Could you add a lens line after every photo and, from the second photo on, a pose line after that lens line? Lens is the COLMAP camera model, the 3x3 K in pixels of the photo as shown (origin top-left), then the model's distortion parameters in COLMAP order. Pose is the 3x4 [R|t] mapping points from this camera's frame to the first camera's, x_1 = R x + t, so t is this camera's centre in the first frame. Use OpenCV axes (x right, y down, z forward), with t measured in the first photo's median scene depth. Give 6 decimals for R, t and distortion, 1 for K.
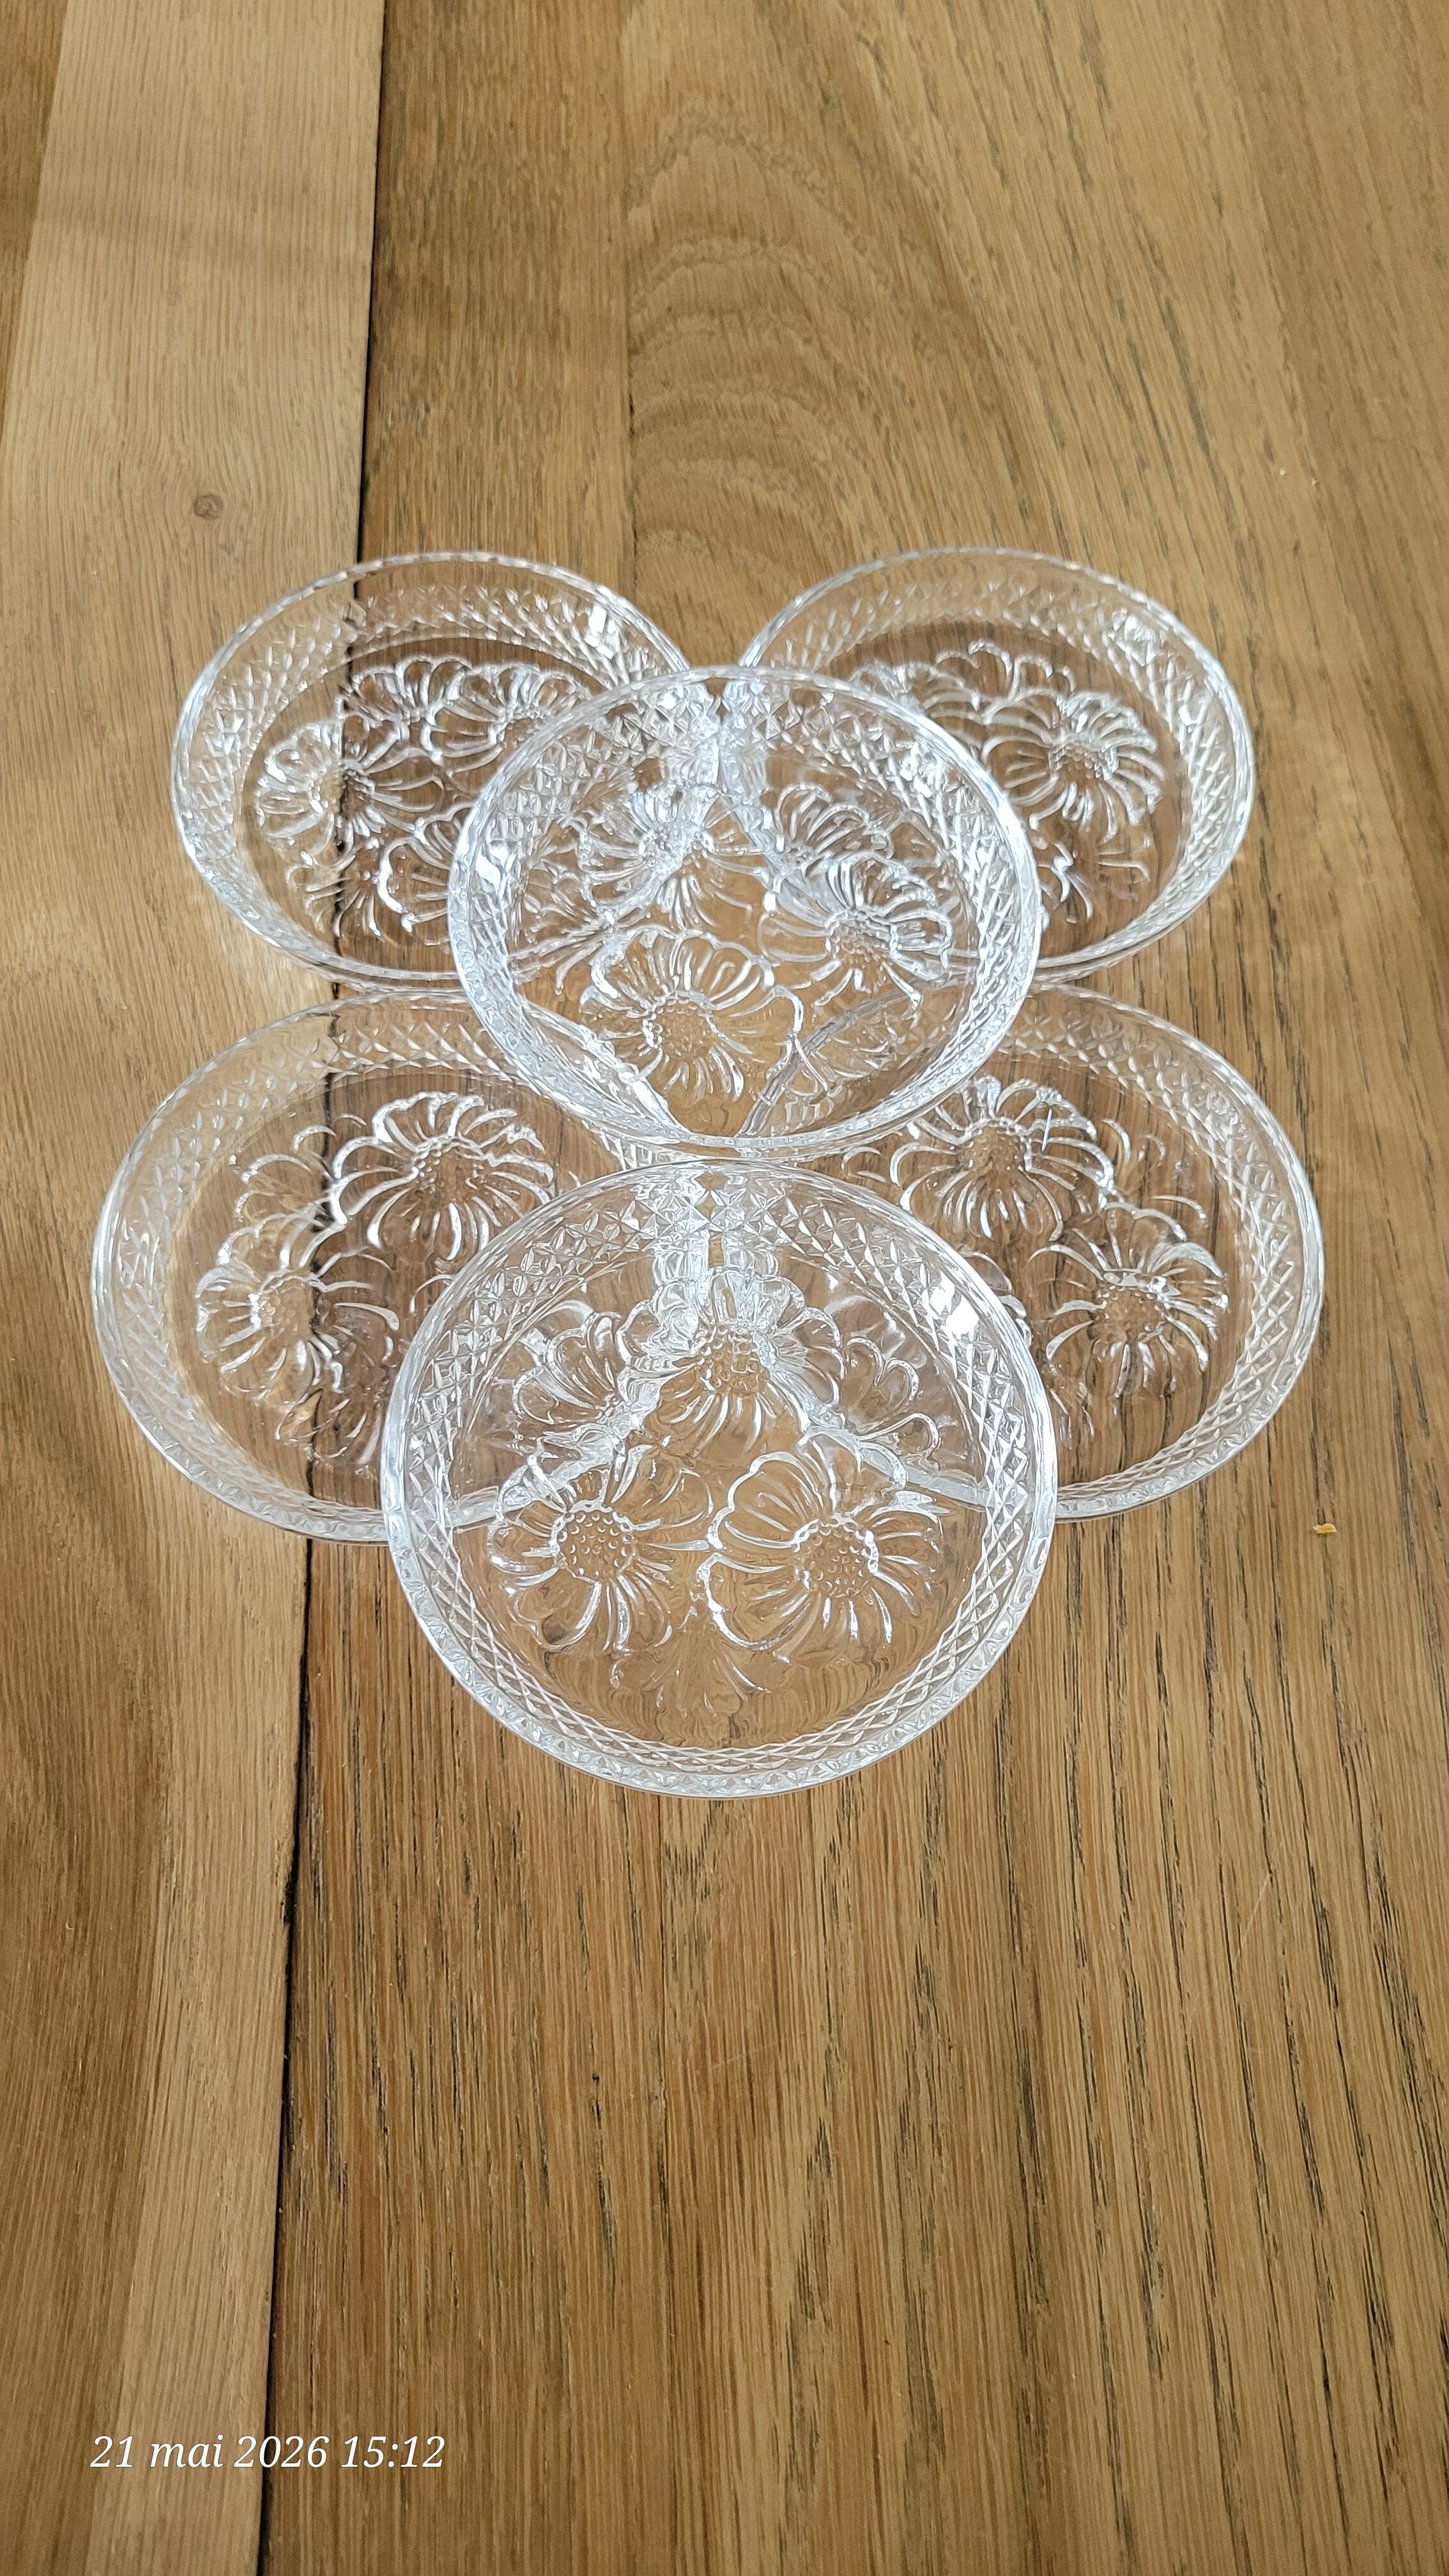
lens RADIAL K [[2032.1, 0, 724.5], [0, 2032.1, 1288.0], [0, 0, 1]] dist [0.003086, -0.046628]
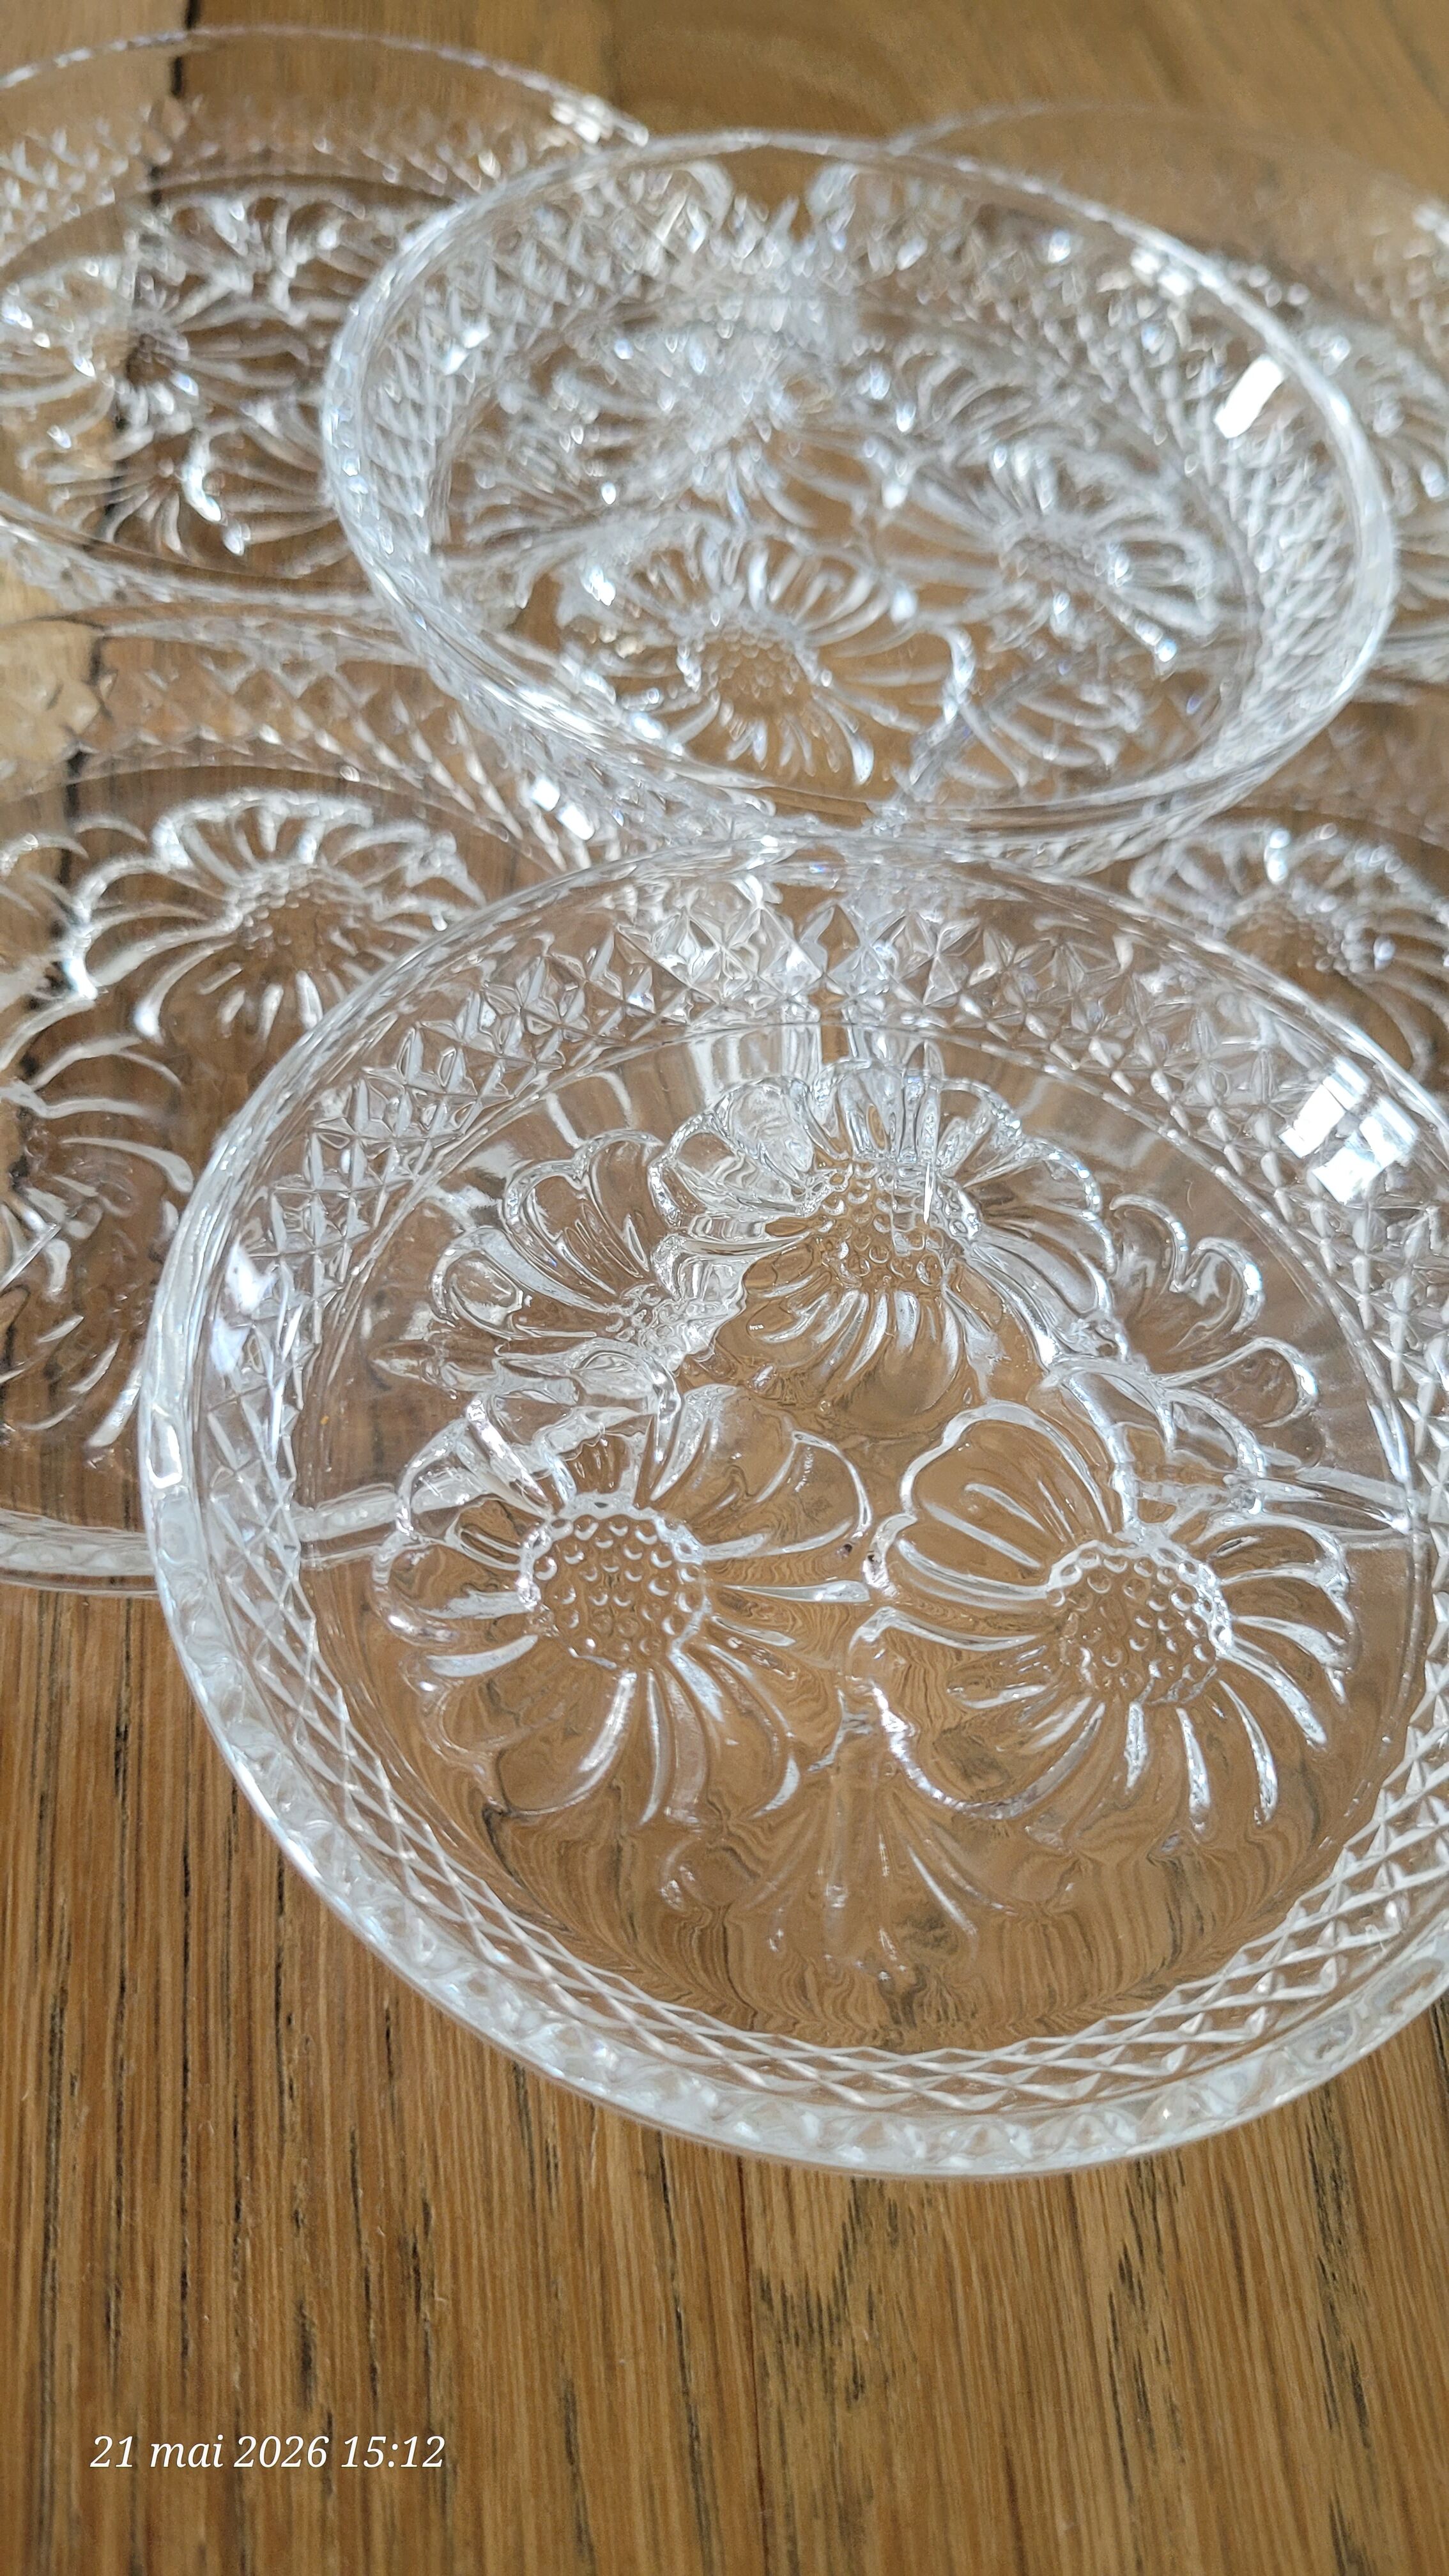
lens RADIAL K [[2082.1, 0, 734.6], [0, 2082.1, 1313.9], [0, 0, 1]] dist [-0.019837, -0.007989]
pose [[0.994290, 0.025466, 0.103625, -0.081087], [-0.013000, 0.992781, -0.119238, 0.111962], [-0.105913, 0.117210, 0.987443, 0.494440]]
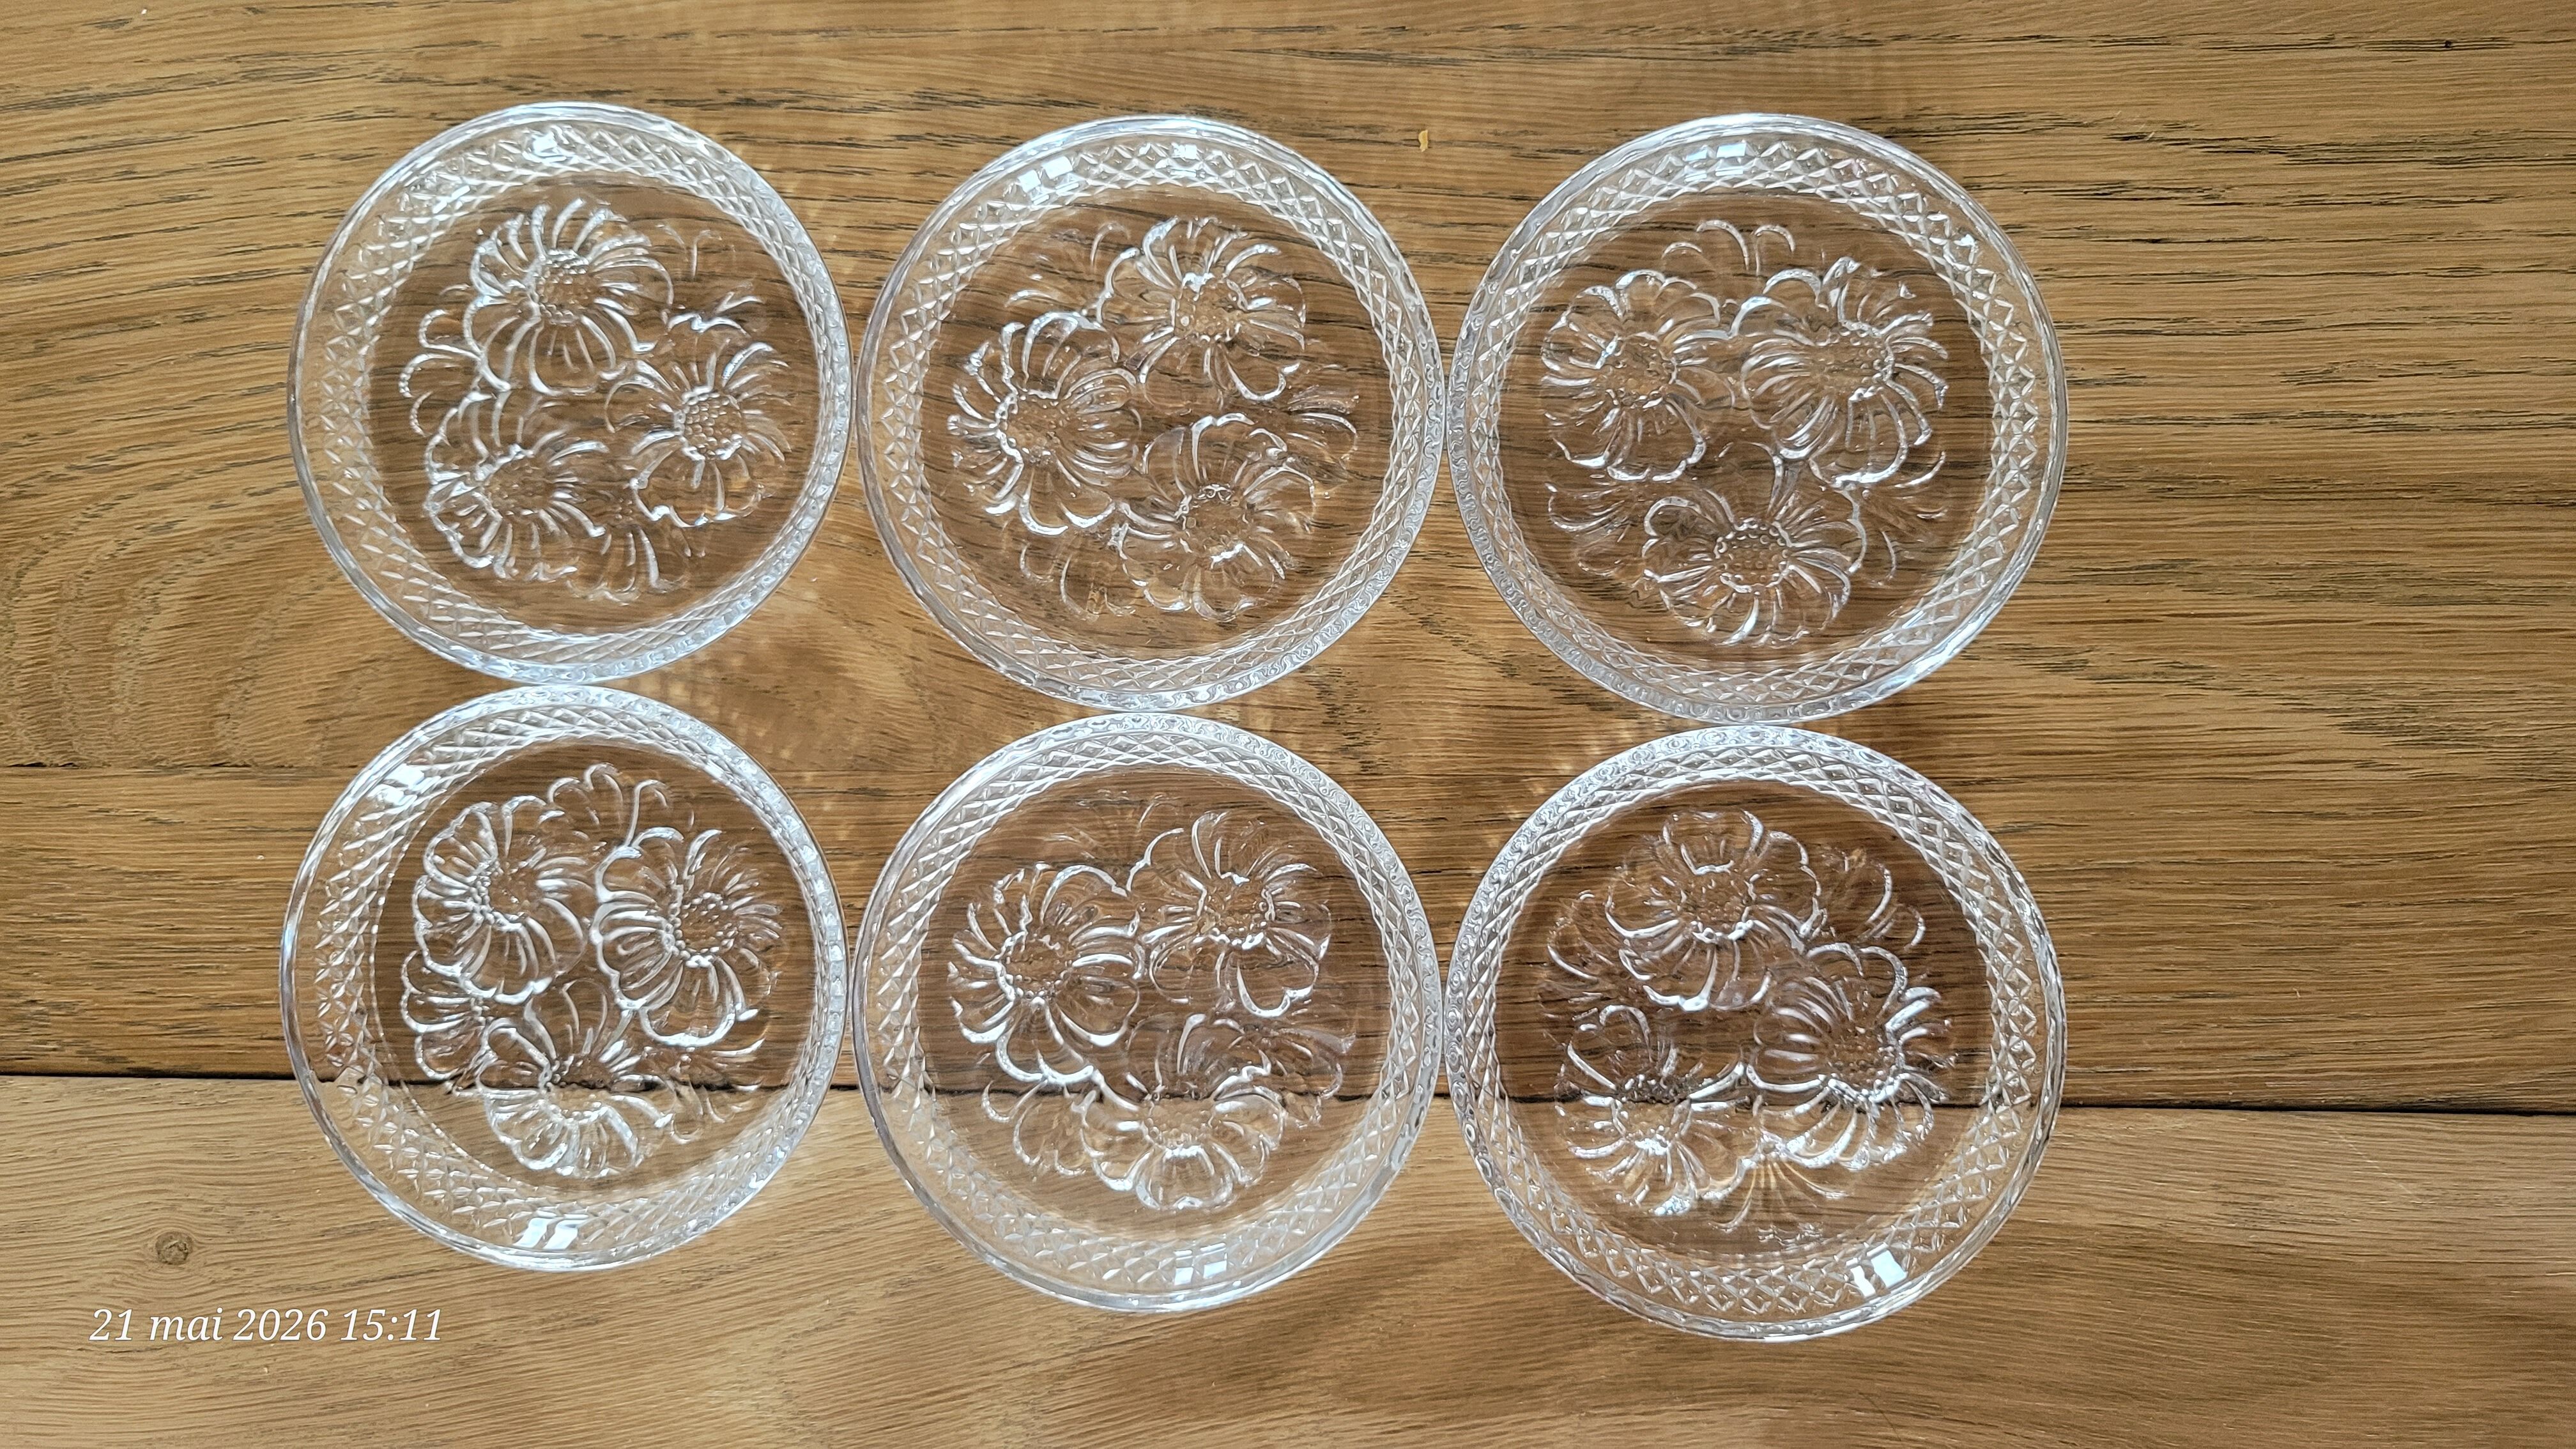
lens RADIAL K [[2032.1, 0, 1289.3], [0, 2032.1, 710.7], [0, 0, 1]] dist [0.003086, -0.046628]
pose [[0.034601, -0.999179, -0.021072, 0.017534], [0.933891, 0.024818, 0.356697, -0.318831], [-0.355881, -0.032021, 0.933983, 0.021692]]
